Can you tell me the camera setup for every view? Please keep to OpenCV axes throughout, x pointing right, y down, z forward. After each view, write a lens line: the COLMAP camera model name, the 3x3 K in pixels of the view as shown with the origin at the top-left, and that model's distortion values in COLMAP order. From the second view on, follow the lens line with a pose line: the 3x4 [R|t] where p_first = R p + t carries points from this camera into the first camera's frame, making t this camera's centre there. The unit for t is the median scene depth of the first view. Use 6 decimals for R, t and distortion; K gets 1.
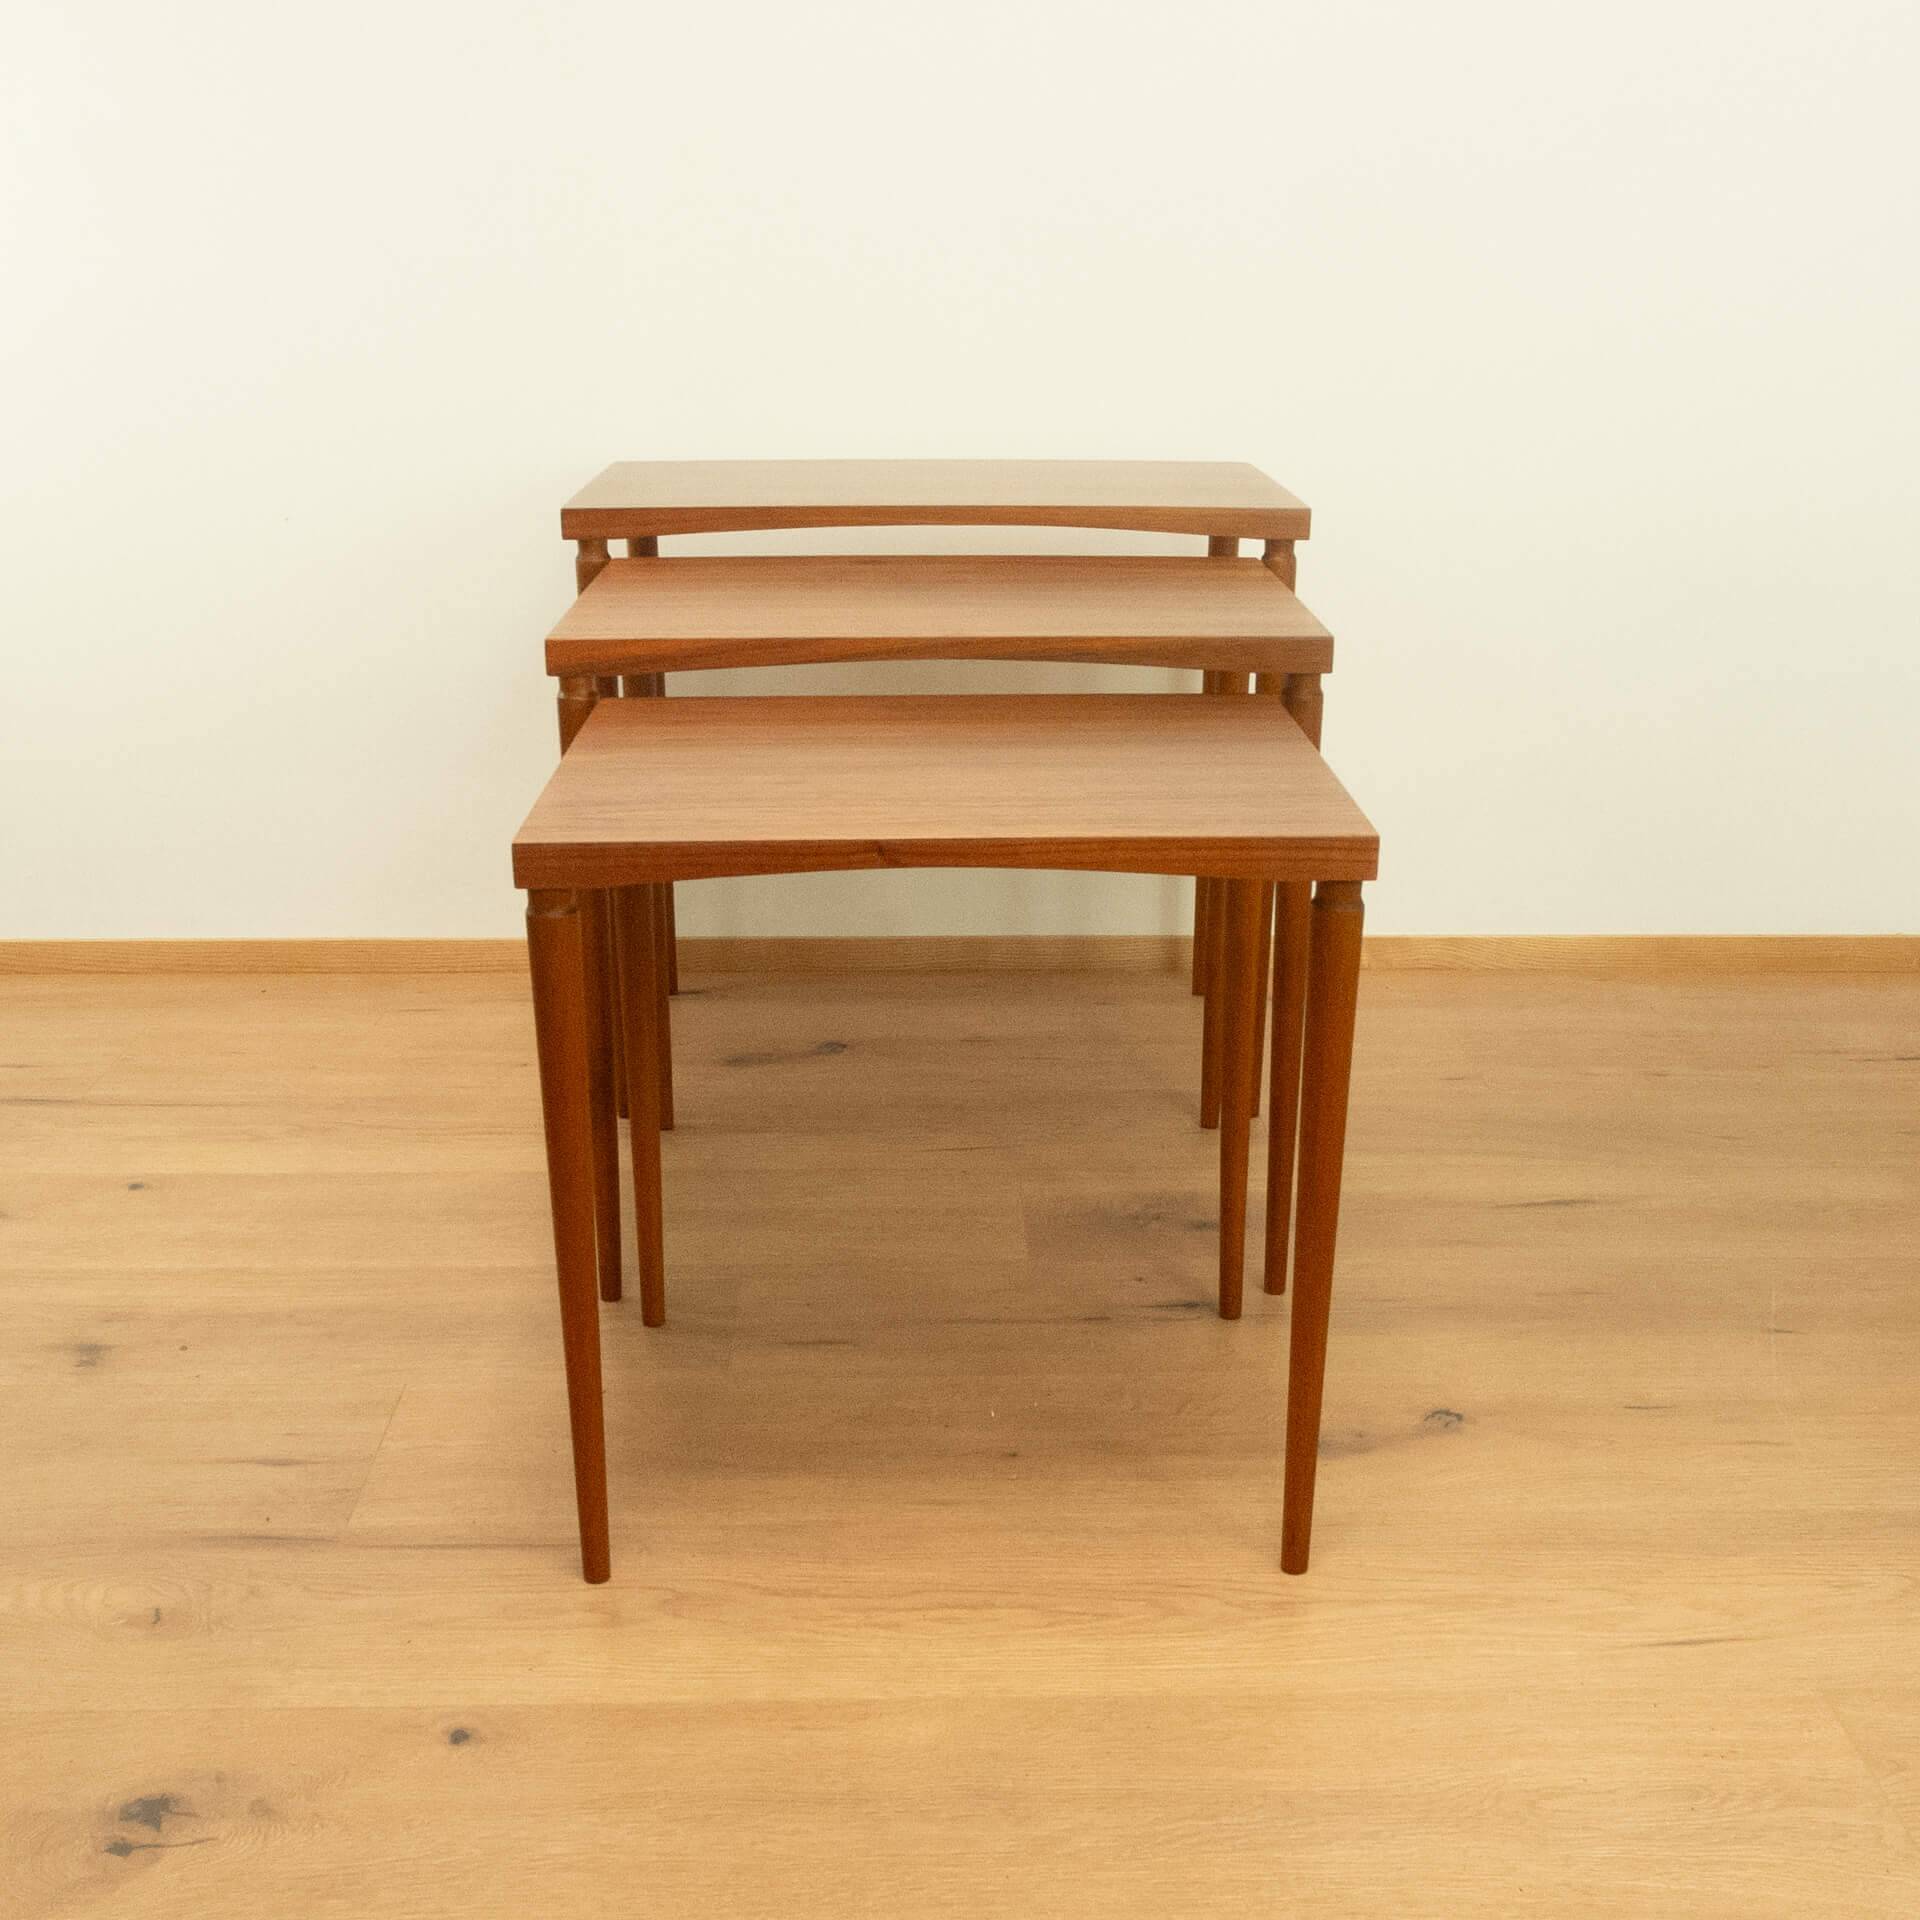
lens RADIAL K [[2479.8, 0, 972.3], [0, 2479.8, 985.5], [0, 0, 1]] dist [0.003638, 0.003610]
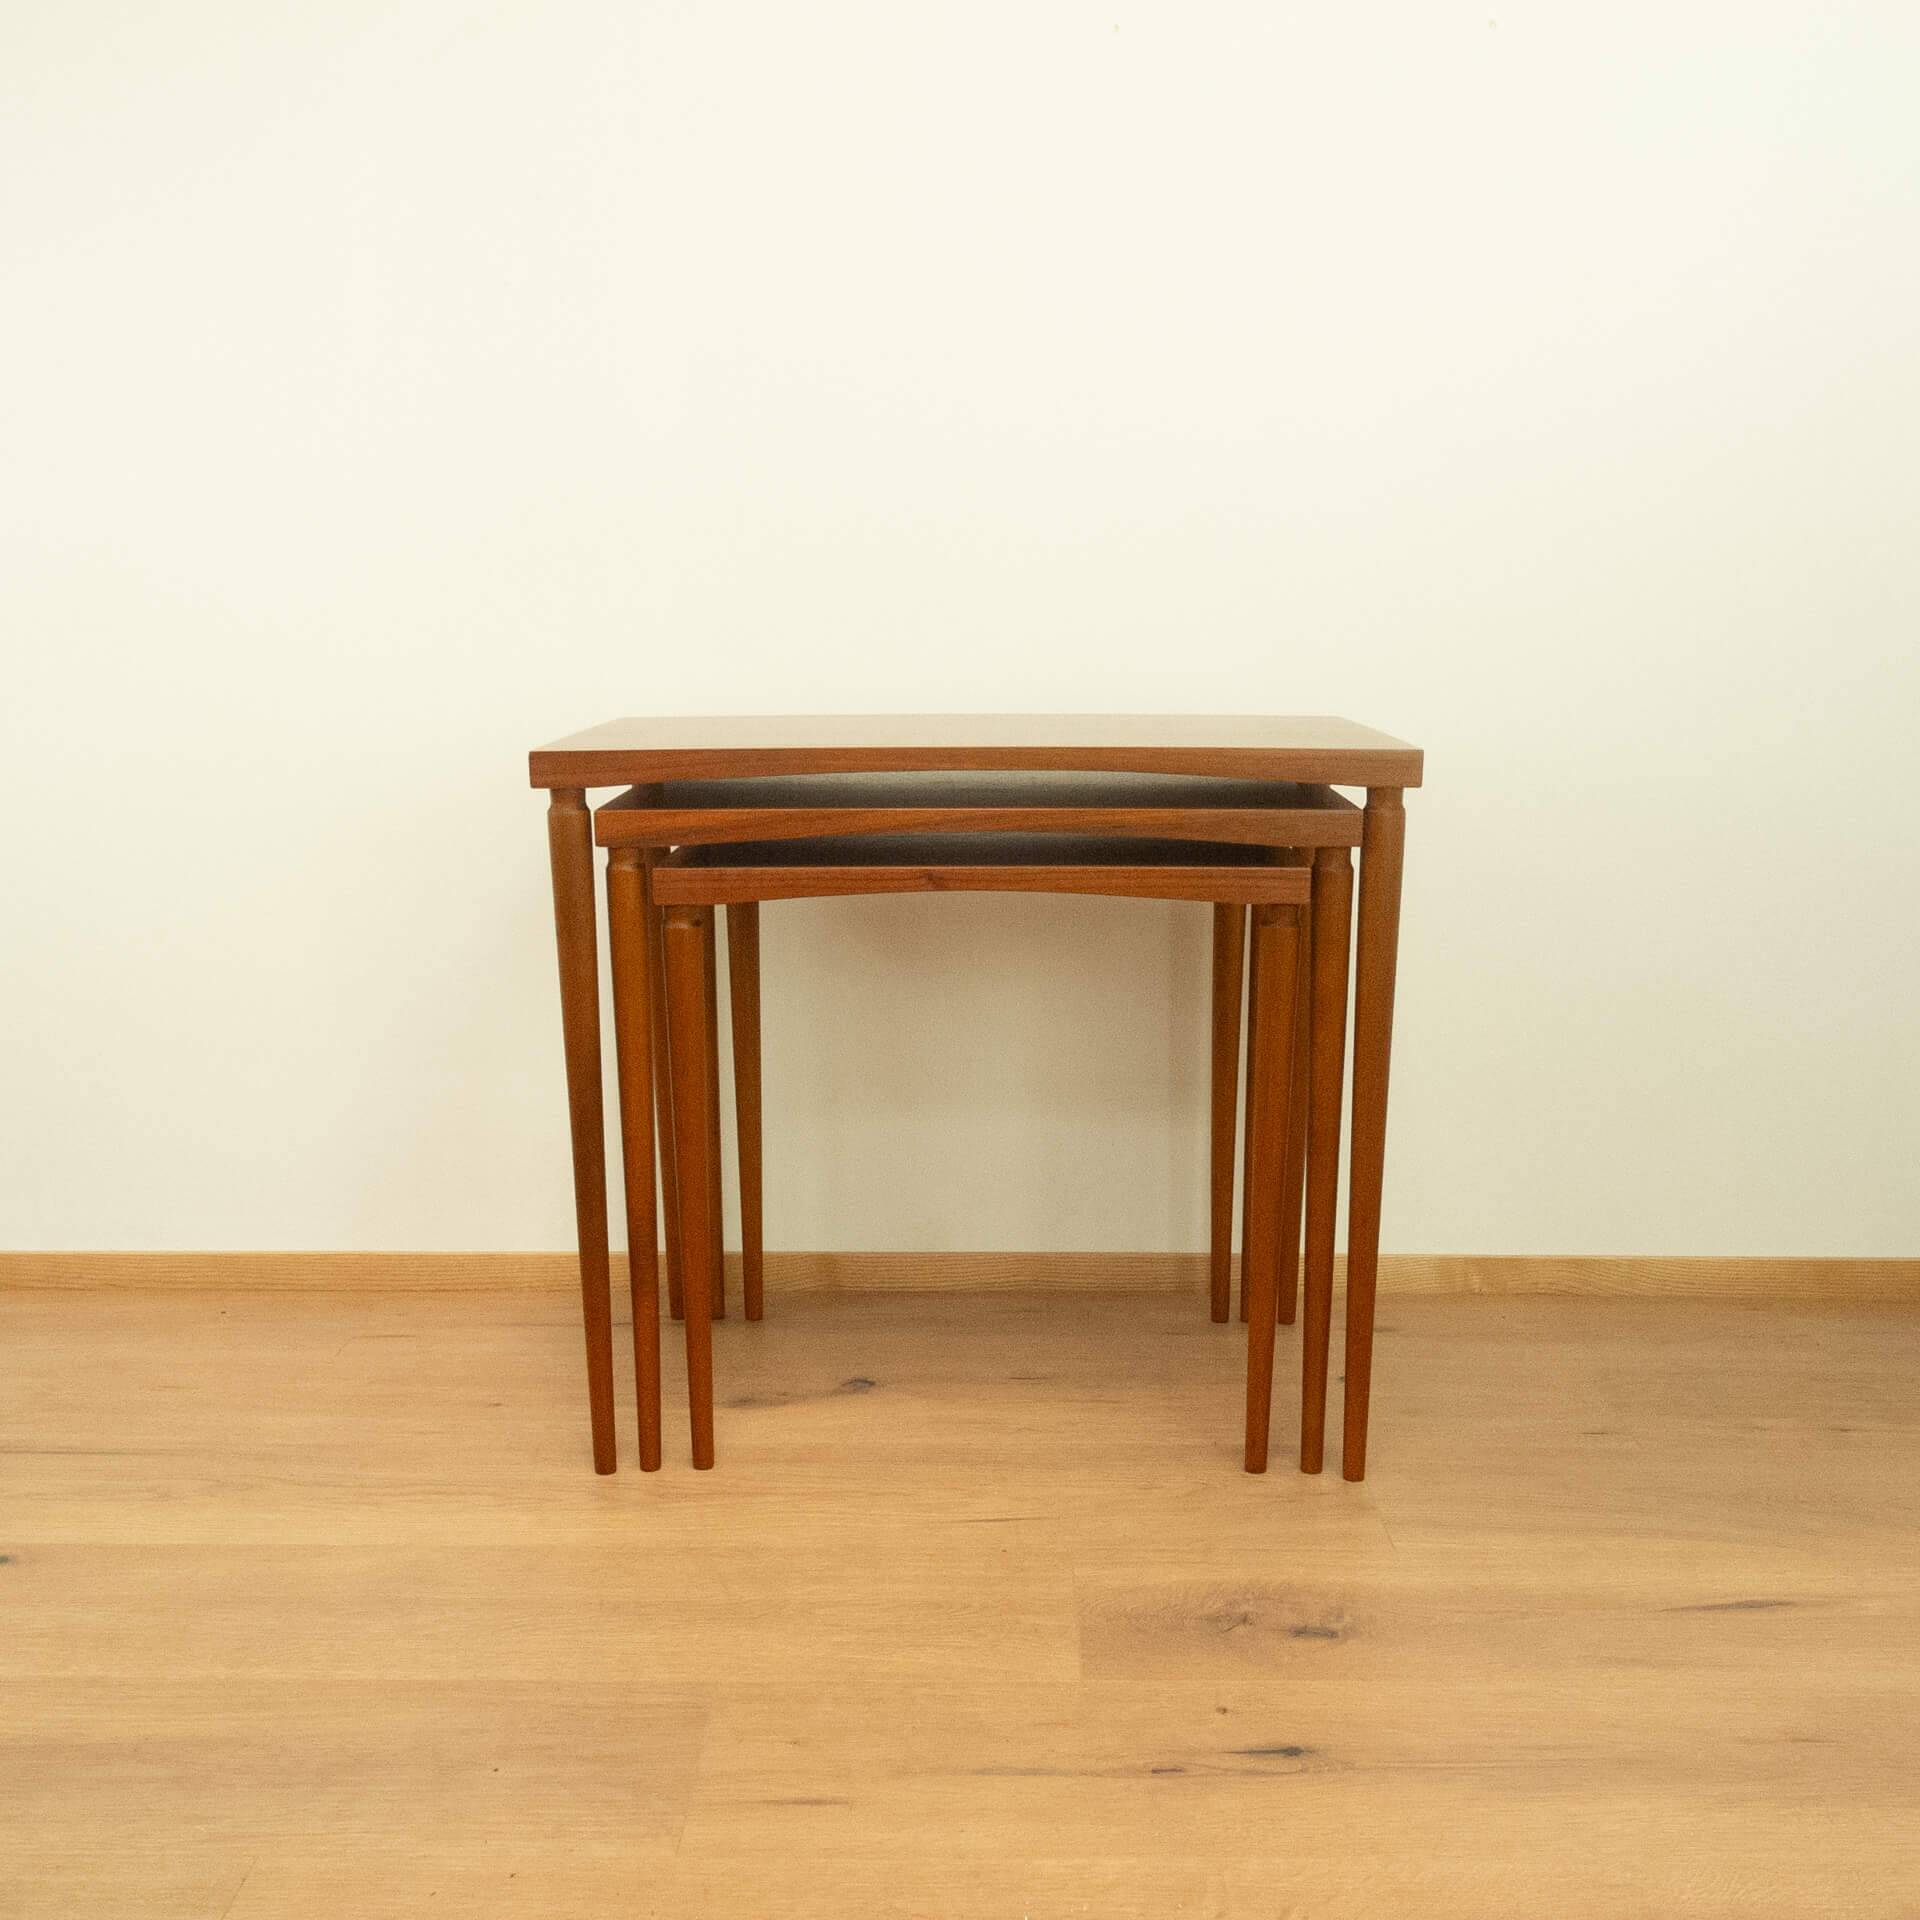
lens RADIAL K [[2267.1, 0, 960.5], [0, 2267.1, 1046.7], [0, 0, 1]] dist [0.013797, -0.051247]
pose [[0.999155, 0.002529, -0.041018, 0.014354], [-0.006631, 0.994948, -0.100169, -0.017662], [0.040557, 0.100357, 0.994125, 0.277710]]
